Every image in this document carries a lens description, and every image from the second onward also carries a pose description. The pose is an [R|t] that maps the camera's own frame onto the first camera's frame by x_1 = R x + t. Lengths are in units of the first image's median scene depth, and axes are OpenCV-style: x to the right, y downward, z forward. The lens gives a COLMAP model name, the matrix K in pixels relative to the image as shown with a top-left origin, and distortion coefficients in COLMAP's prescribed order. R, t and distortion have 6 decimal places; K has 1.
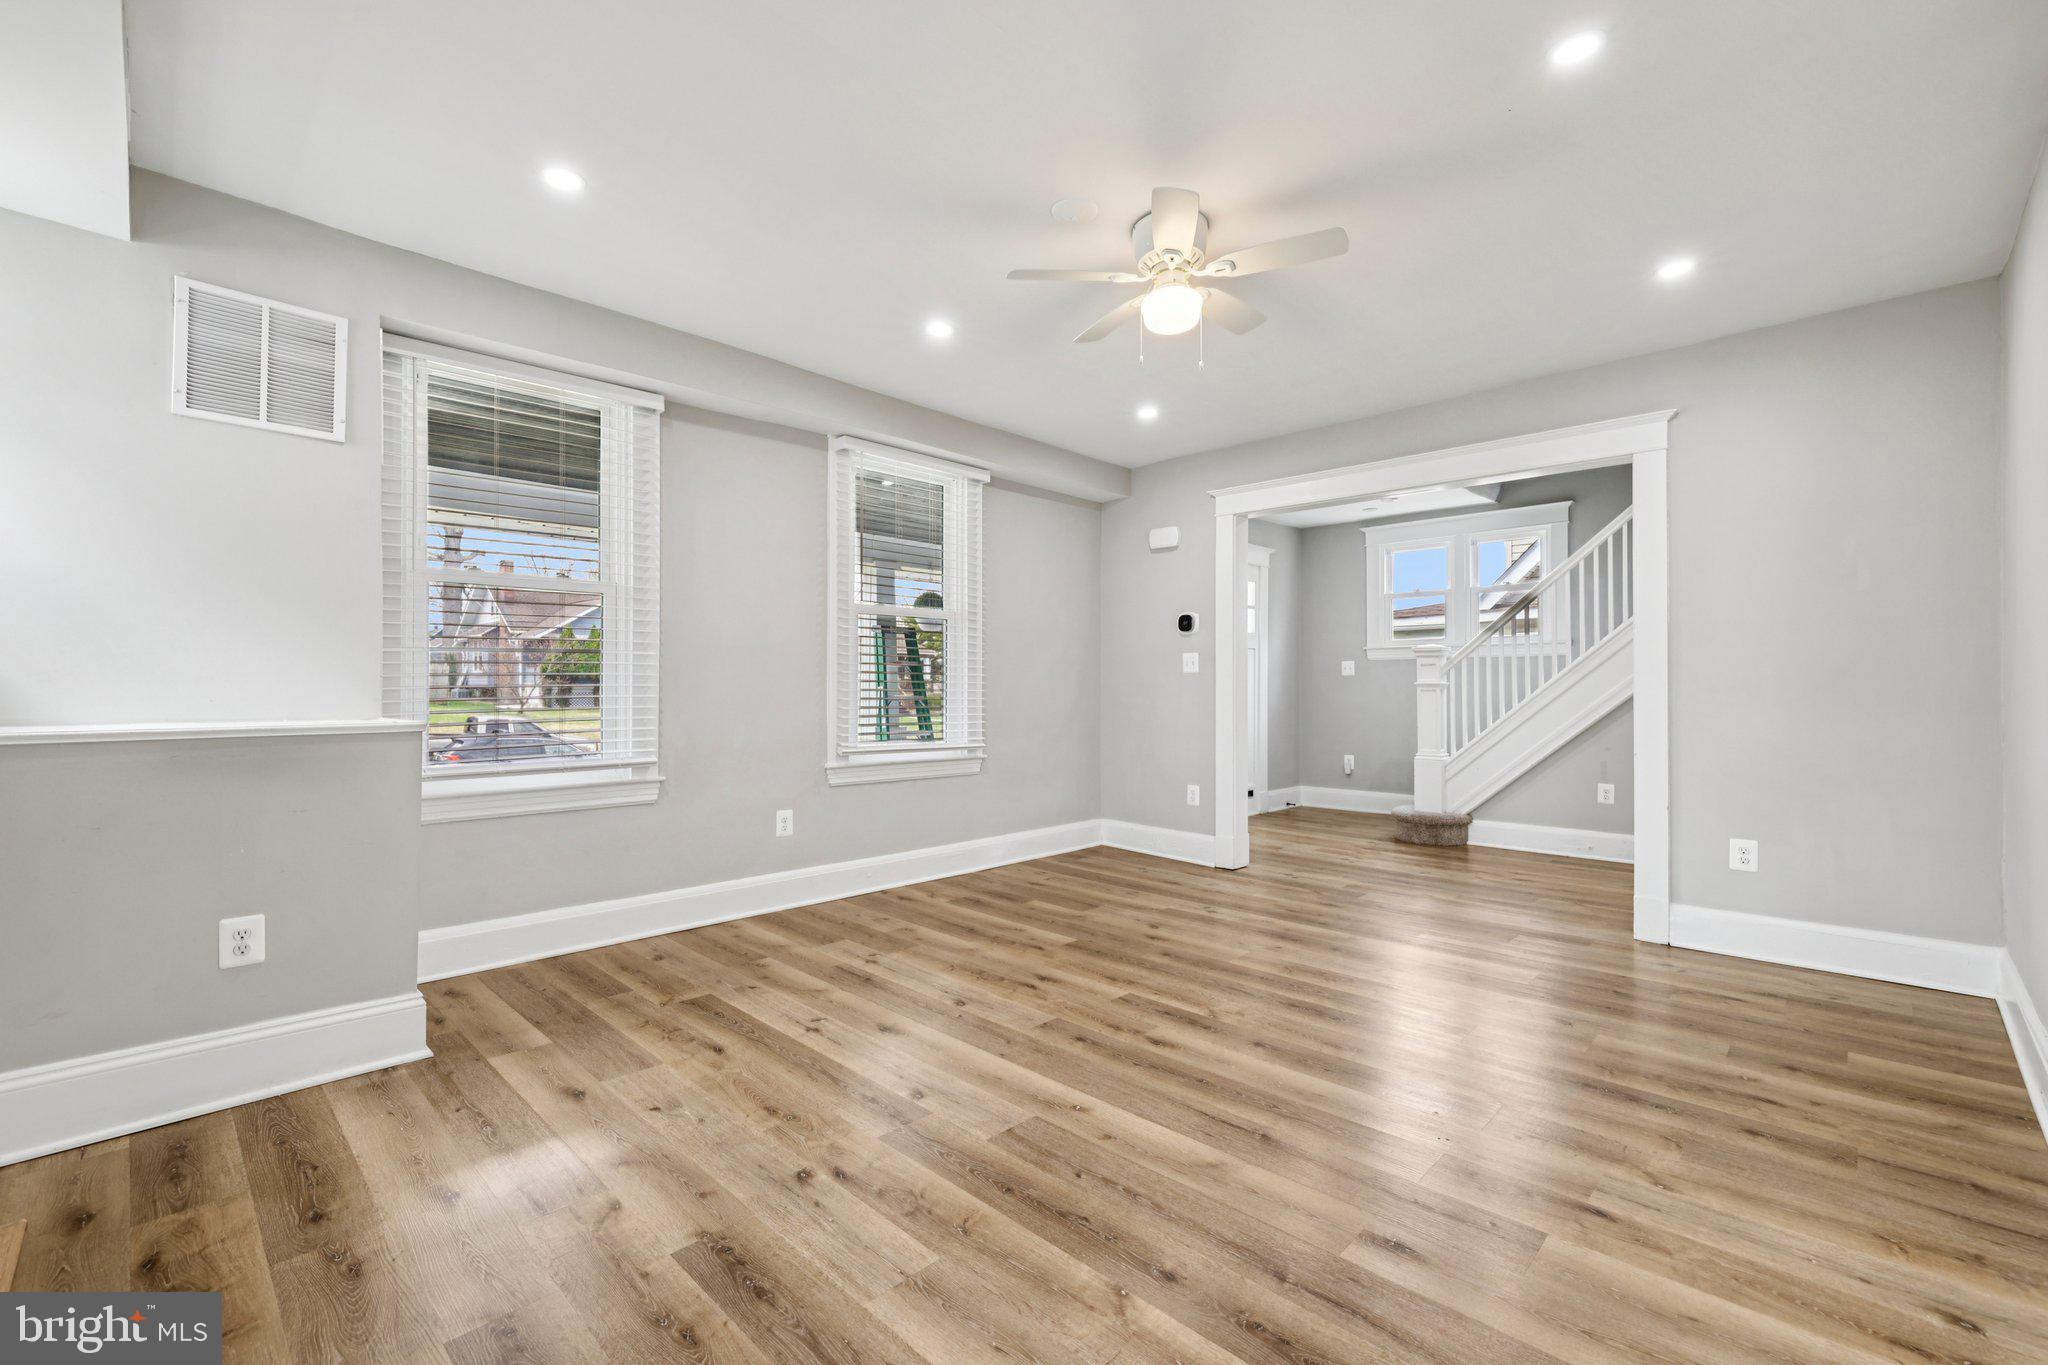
lens RADIAL K [[865.6, 0, 1019.6], [0, 865.6, 680.7], [0, 0, 1]] dist [-0.001099, -0.000226]
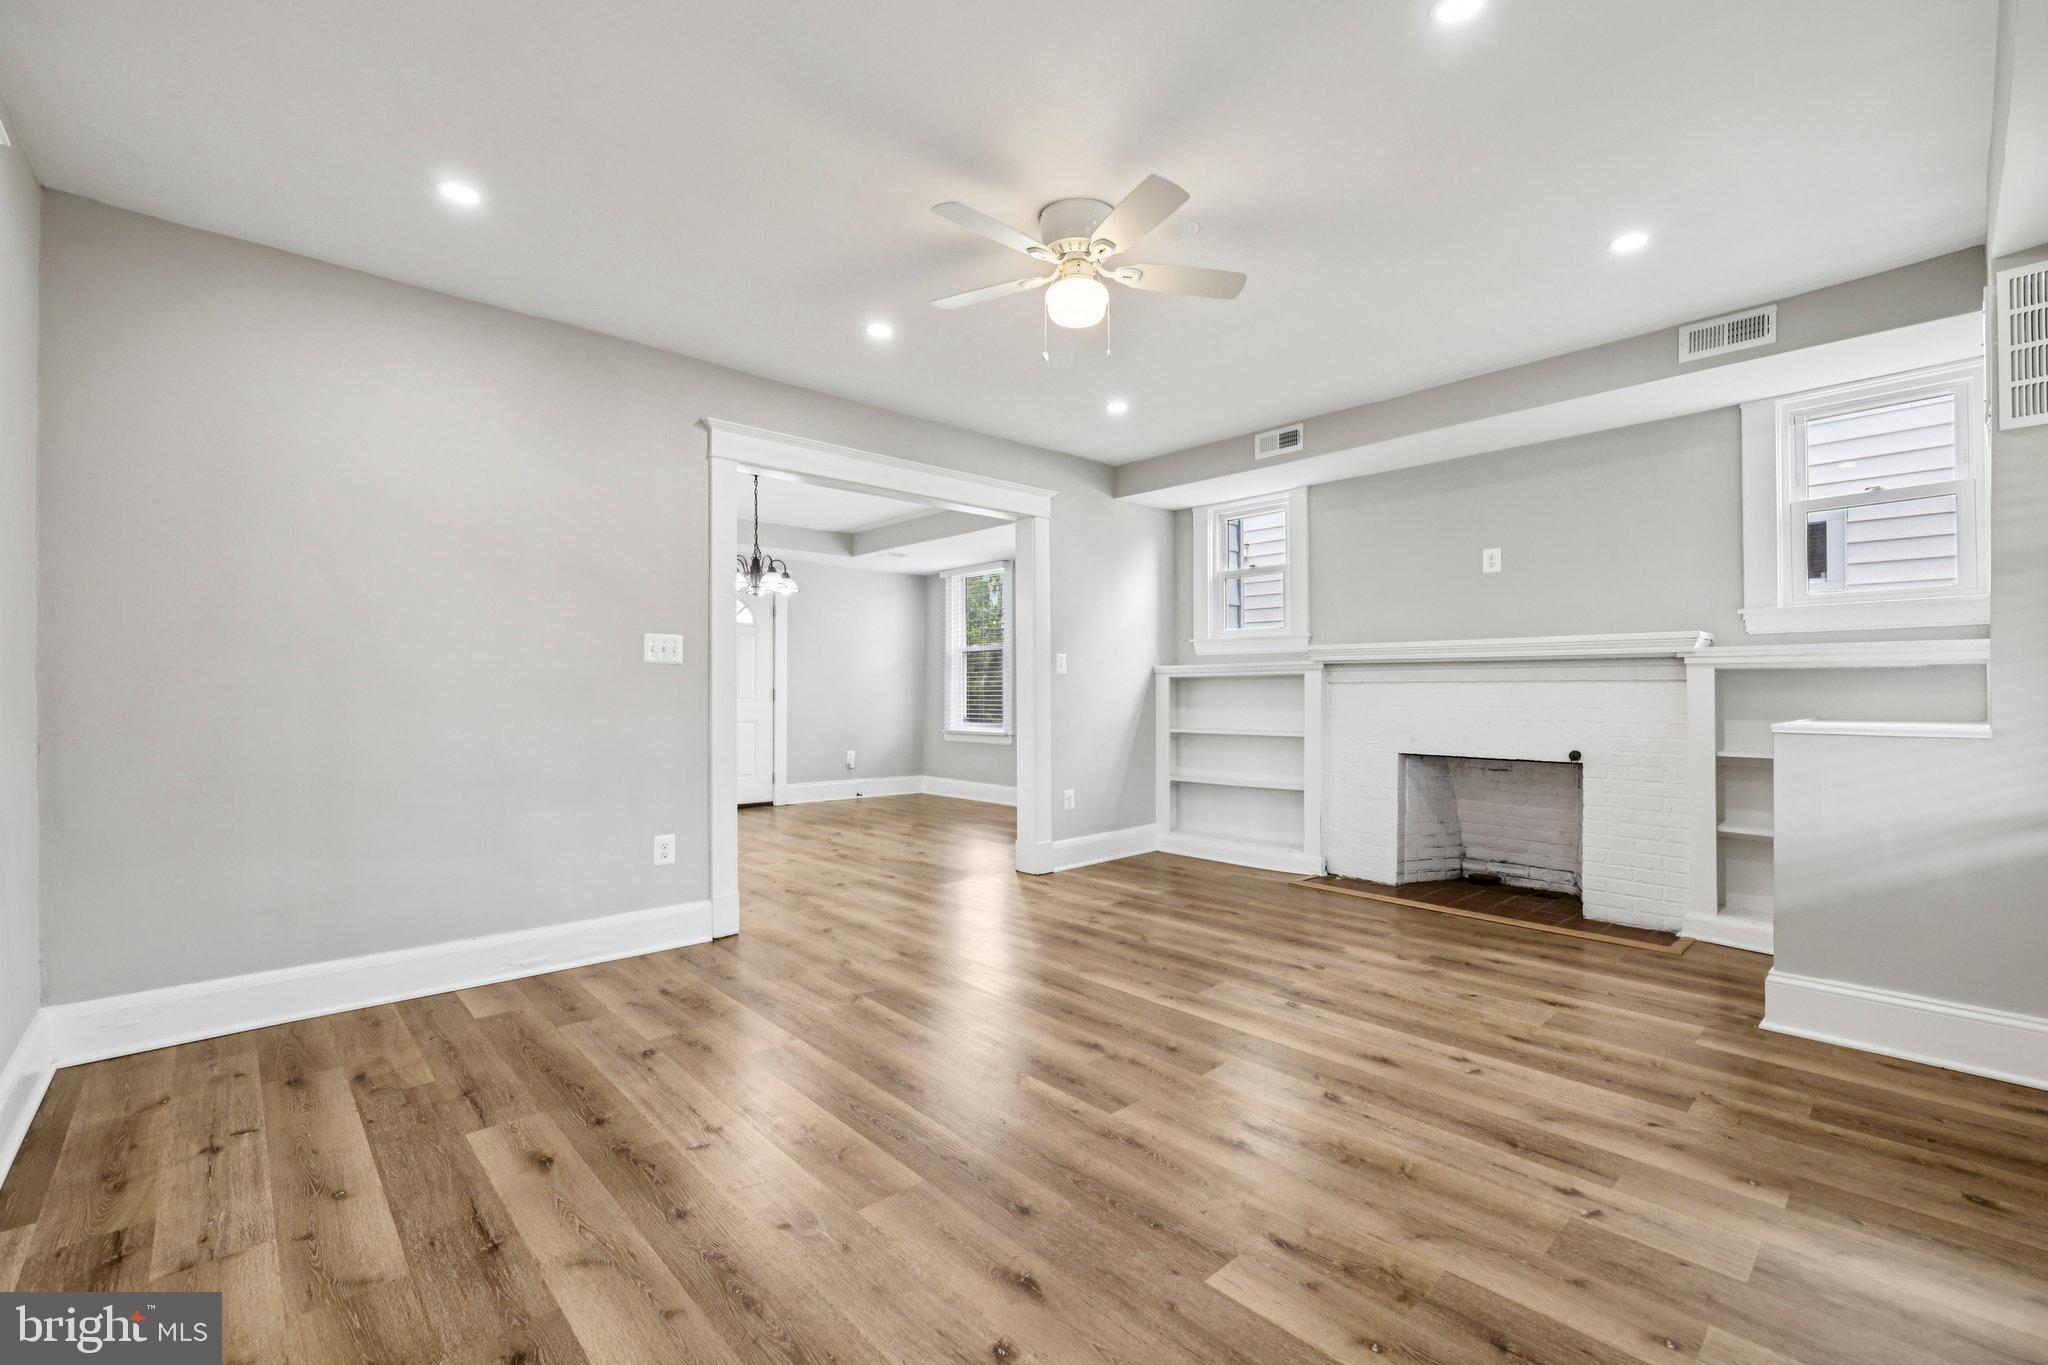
lens RADIAL K [[865.6, 0, 1019.6], [0, 865.6, 680.7], [0, 0, 1]] dist [-0.001099, -0.000226]
pose [[-0.998292, -0.000595, 0.058415, 0.201322], [-0.001687, 0.999825, -0.018656, 0.012848], [-0.058394, -0.018723, -0.998118, 2.161193]]
